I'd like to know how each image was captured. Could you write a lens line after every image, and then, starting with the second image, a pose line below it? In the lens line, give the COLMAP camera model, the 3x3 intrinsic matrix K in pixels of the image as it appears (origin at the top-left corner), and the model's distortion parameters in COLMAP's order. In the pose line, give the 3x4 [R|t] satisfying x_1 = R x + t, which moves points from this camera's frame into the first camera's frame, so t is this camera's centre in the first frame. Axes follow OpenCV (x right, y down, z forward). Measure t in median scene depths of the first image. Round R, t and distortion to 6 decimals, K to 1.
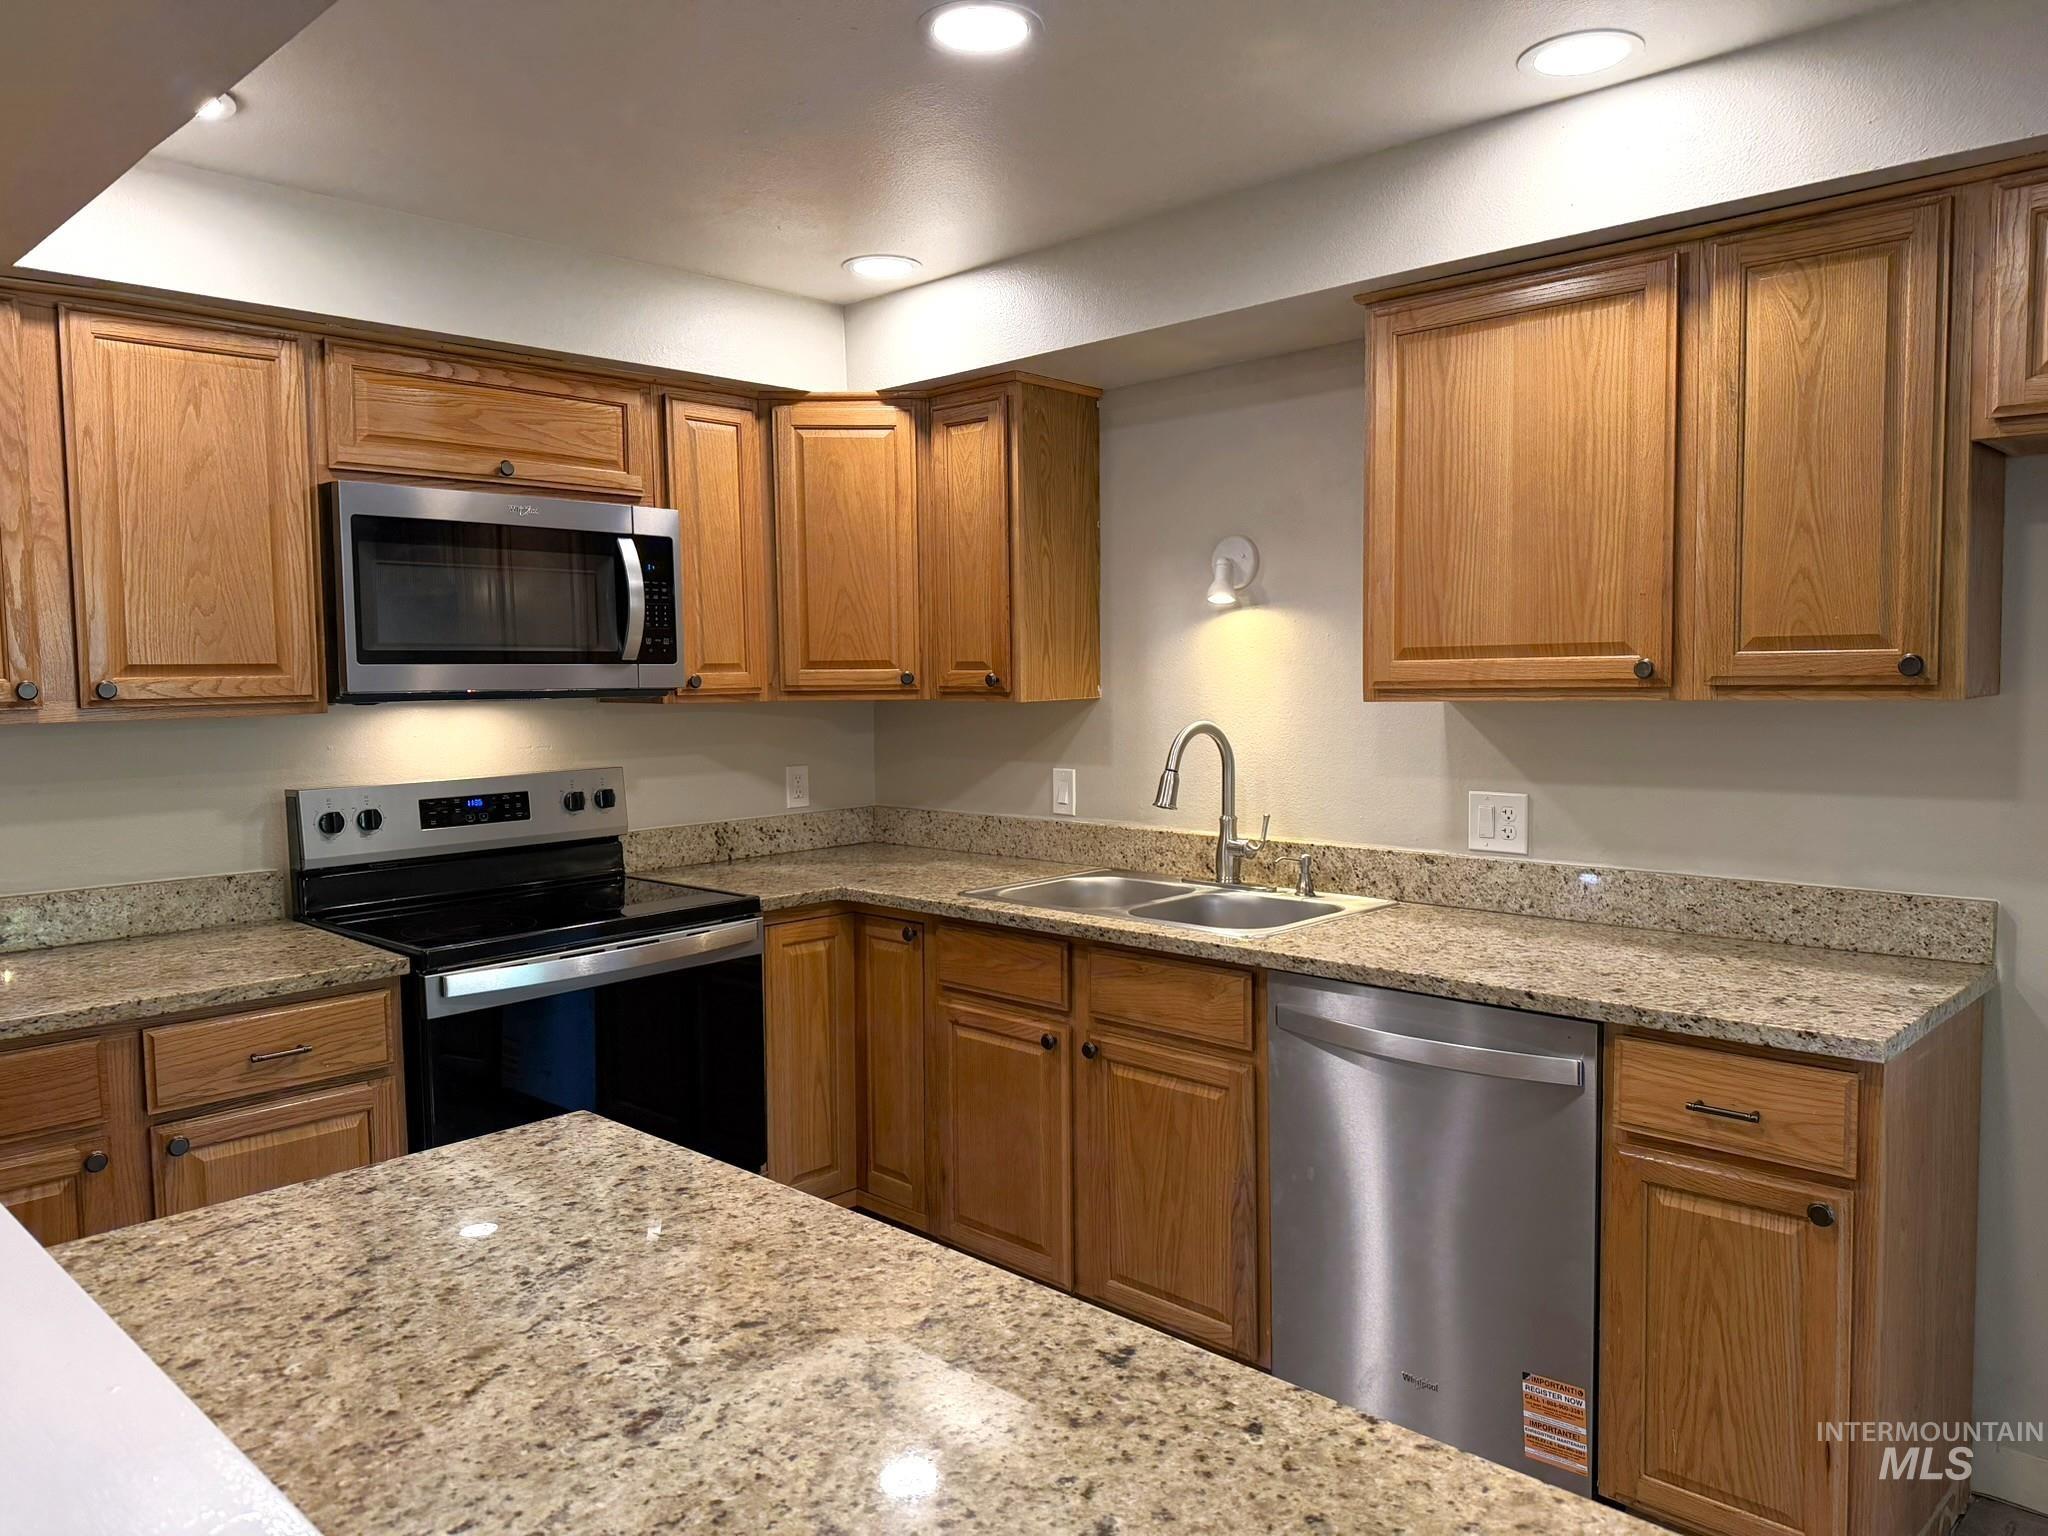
lens RADIAL K [[1436.0, 0, 1031.7], [0, 1436.0, 772.8], [0, 0, 1]] dist [0.057521, -0.074289]
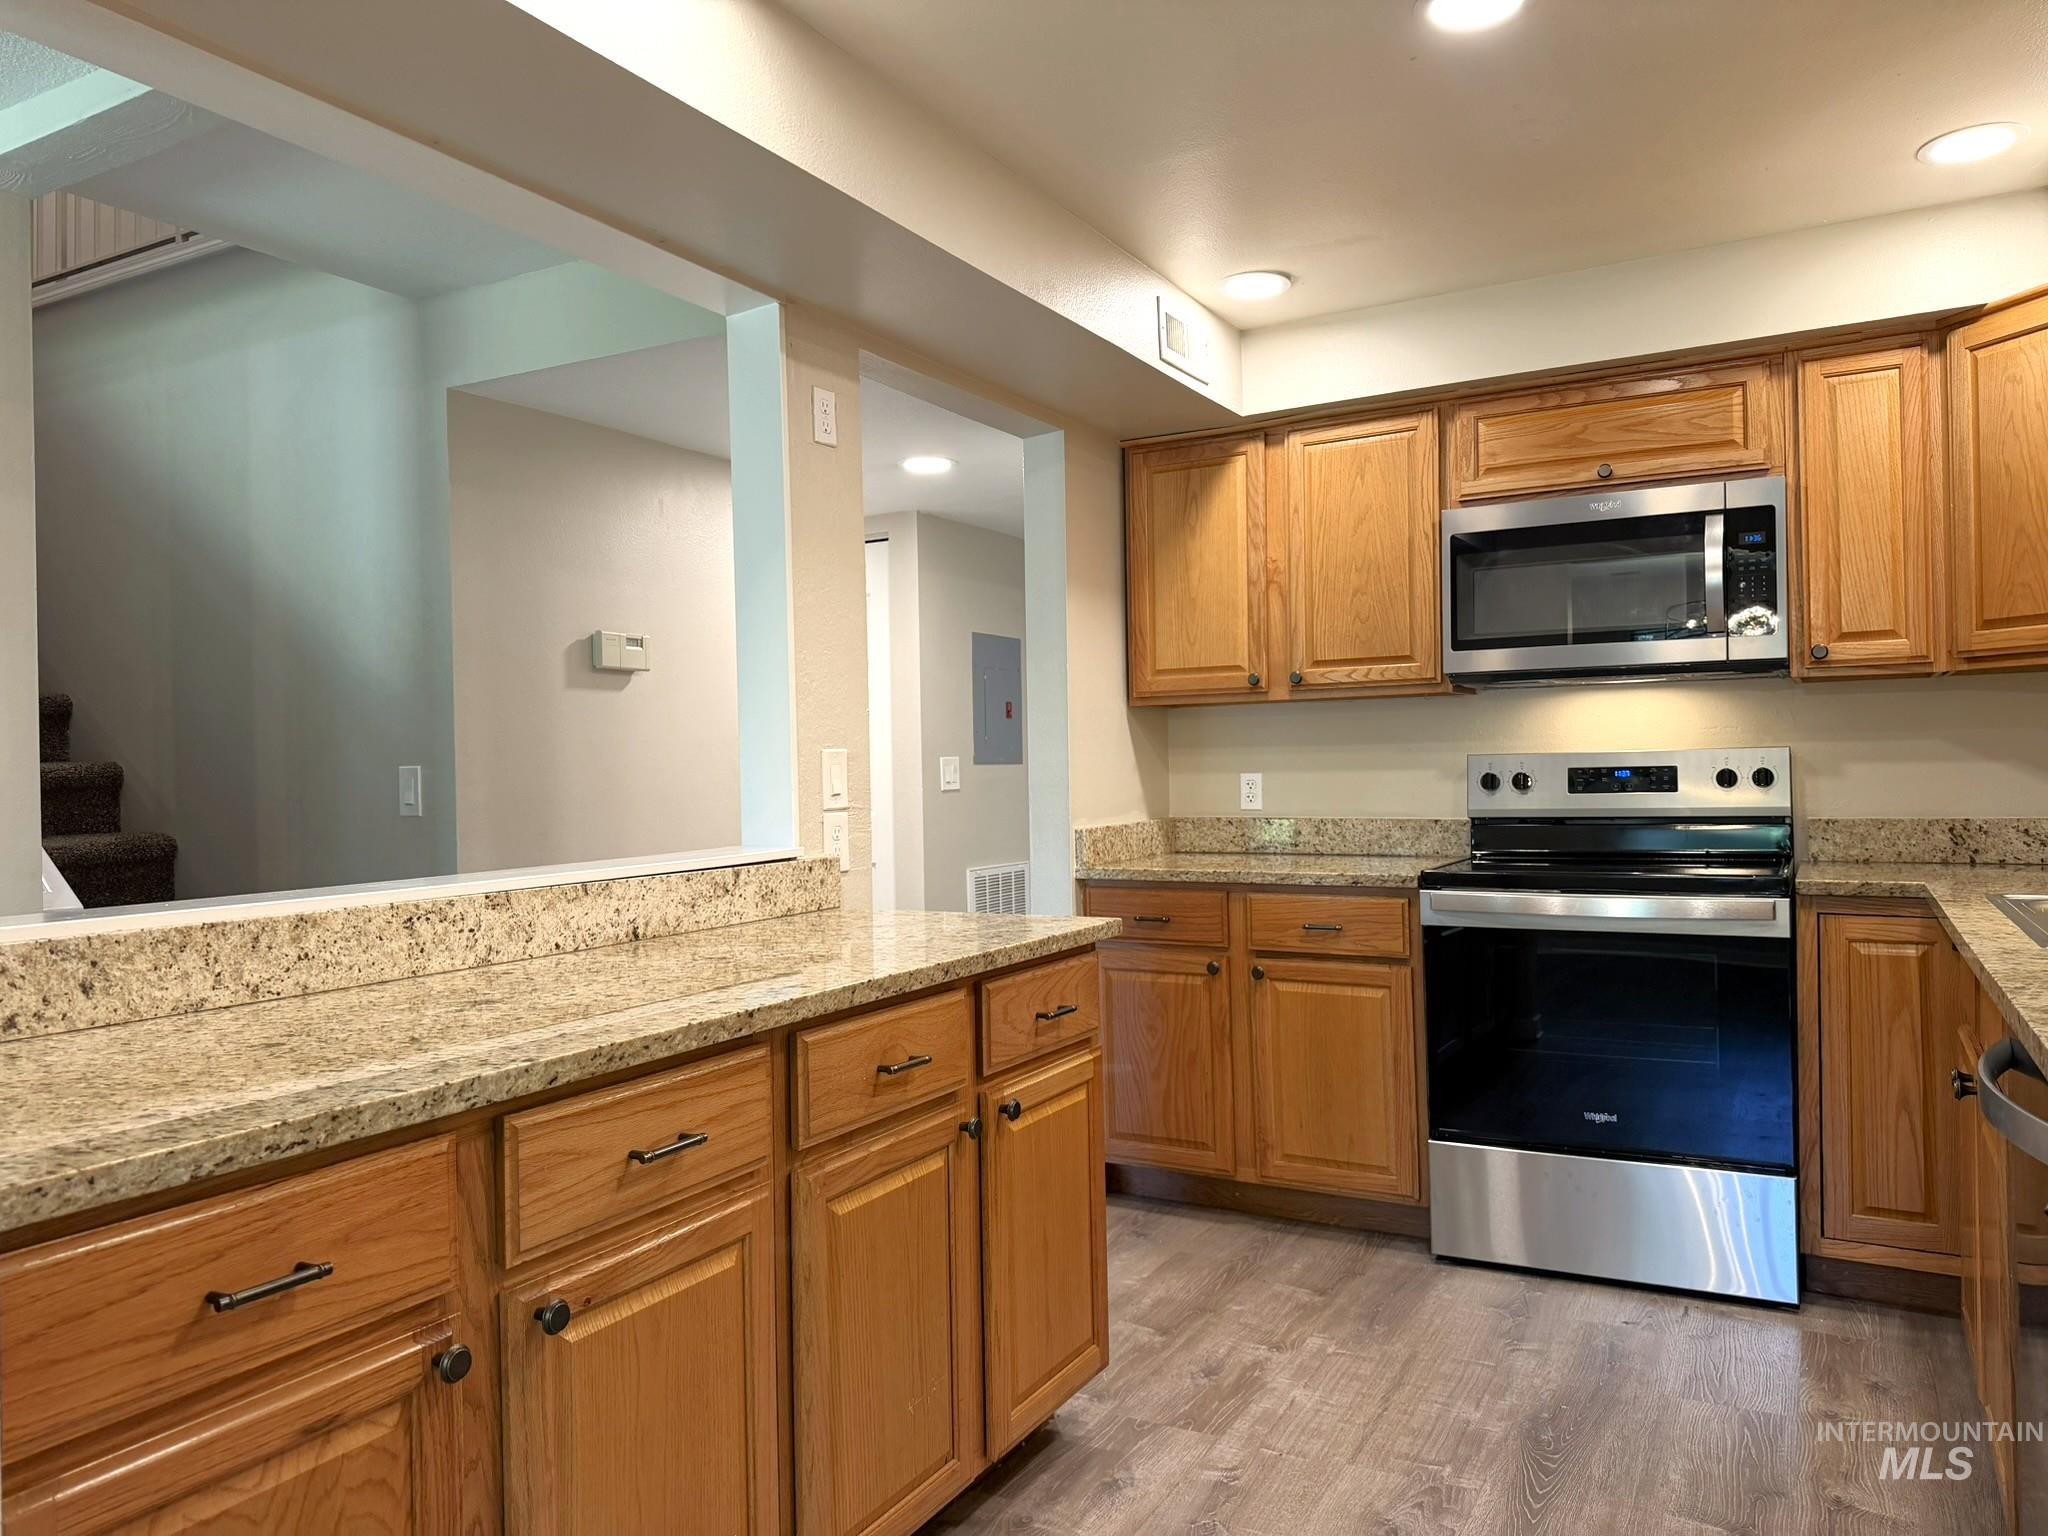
lens RADIAL K [[1436.0, 0, 1019.5], [0, 1436.0, 769.6], [0, 0, 1]] dist [0.057521, -0.074289]
pose [[0.233488, 0.008283, -0.972324, 0.749401], [-0.056280, 0.998402, -0.005009, 0.062520], [0.970730, 0.055892, 0.233581, 0.369093]]
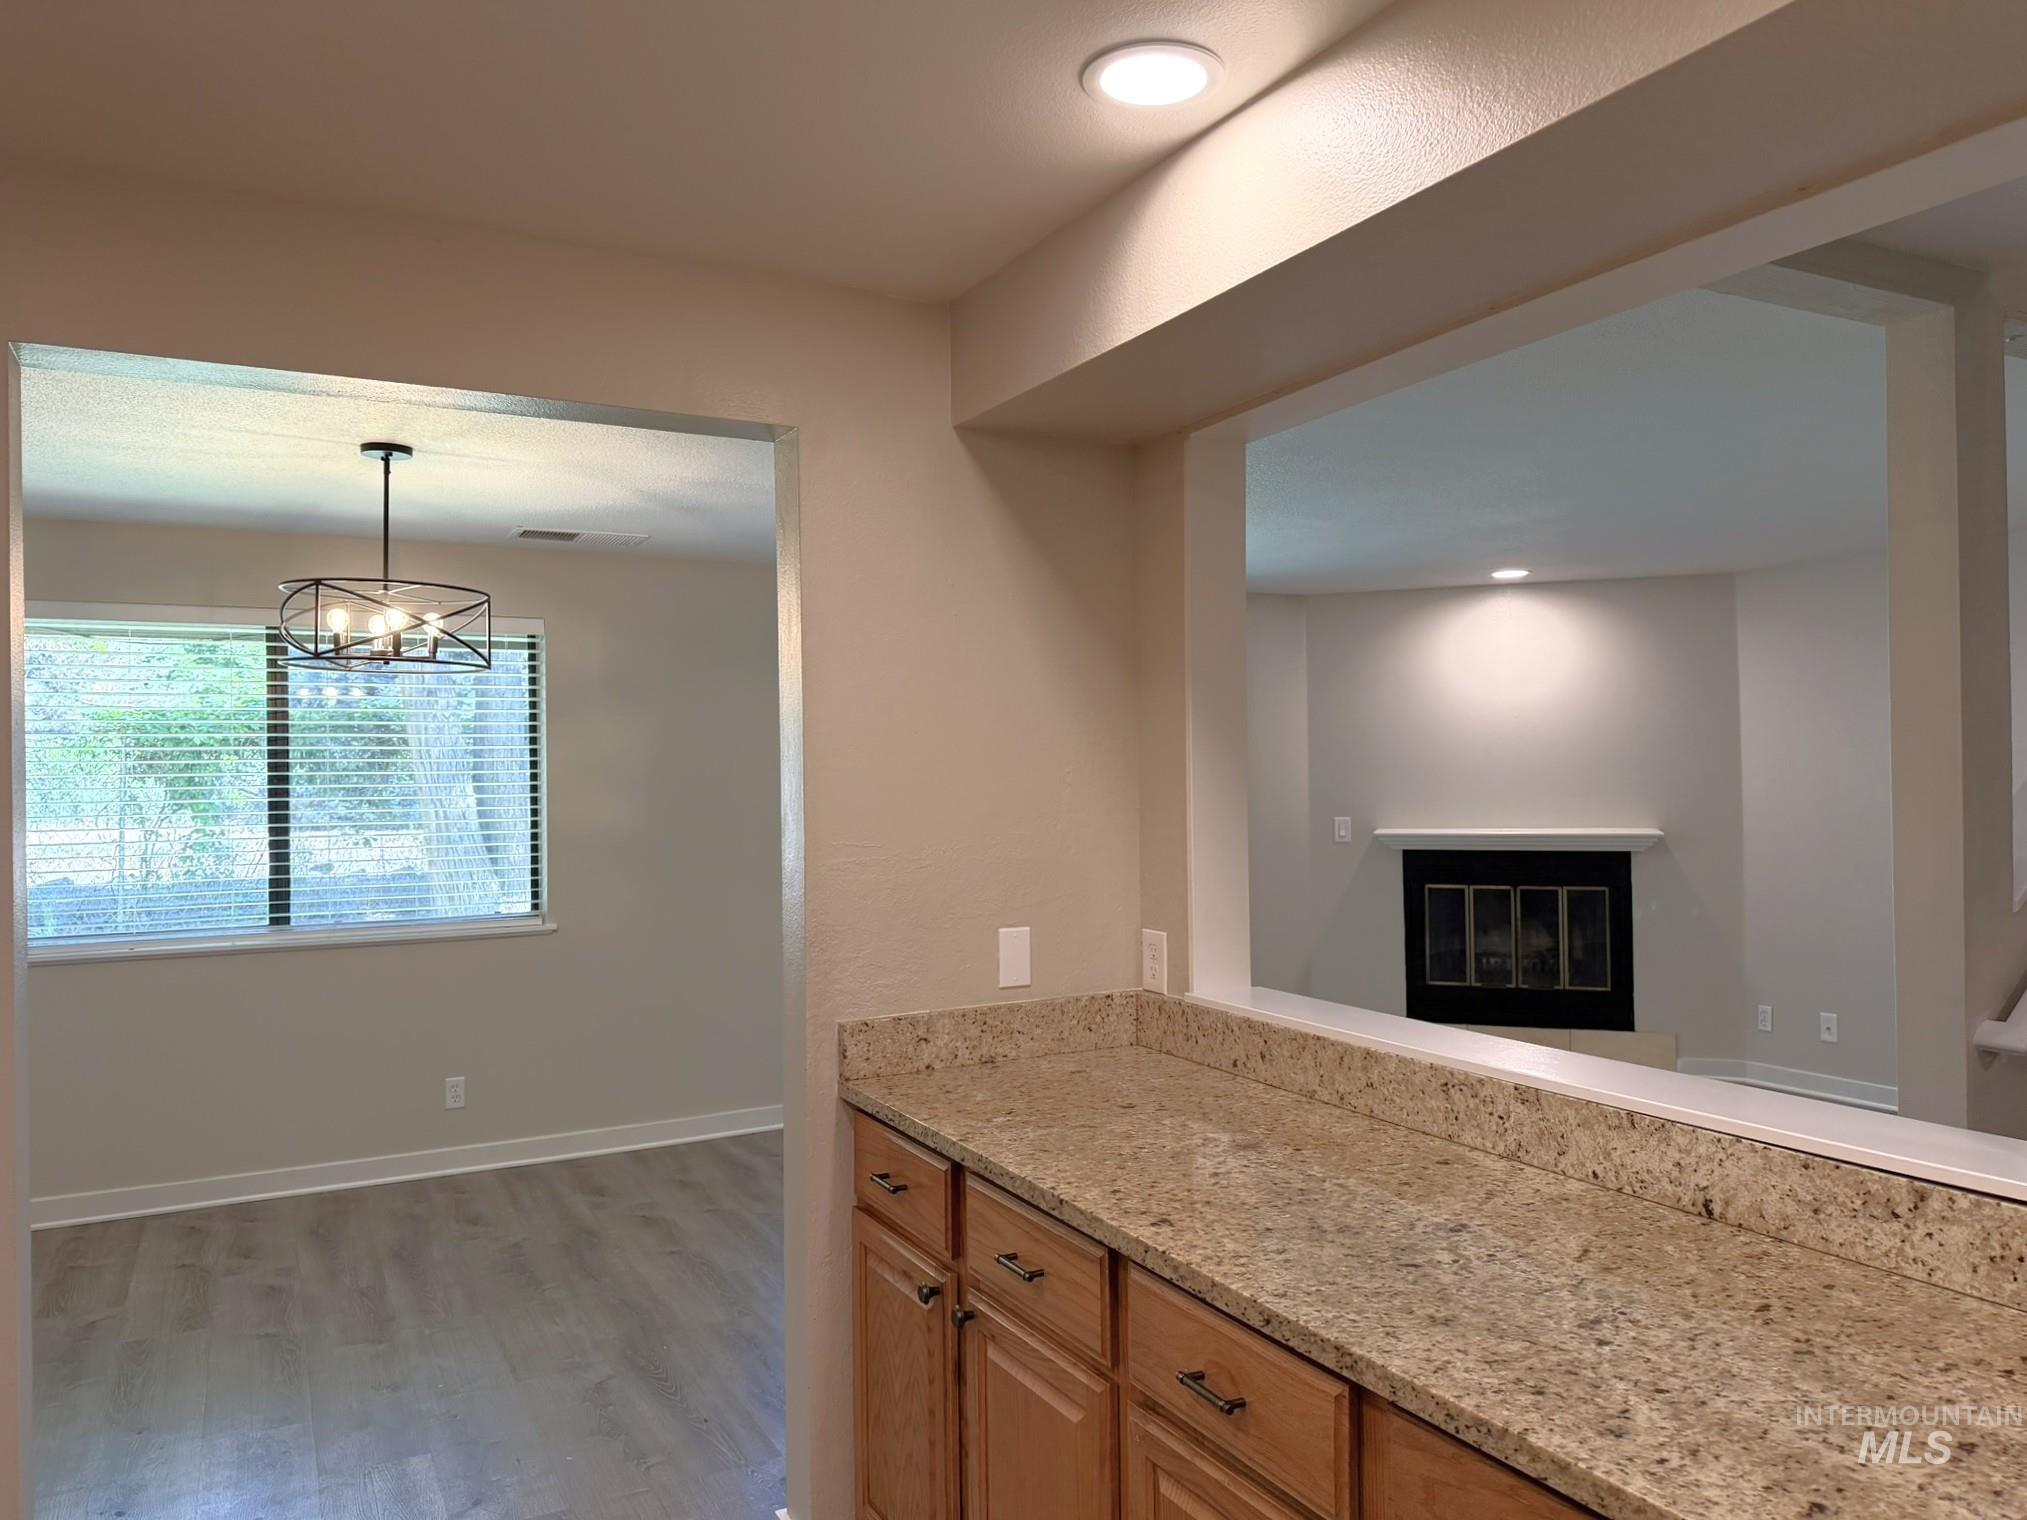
lens RADIAL K [[1421.3, 0, 1007.8], [0, 1421.3, 758.9], [0, 0, 1]] dist [0.057521, -0.074289]
pose [[-0.942174, 0.030222, 0.333760, -0.138117], [0.052806, 0.996872, 0.058800, -0.089172], [-0.330939, 0.073024, -0.940823, 1.079553]]
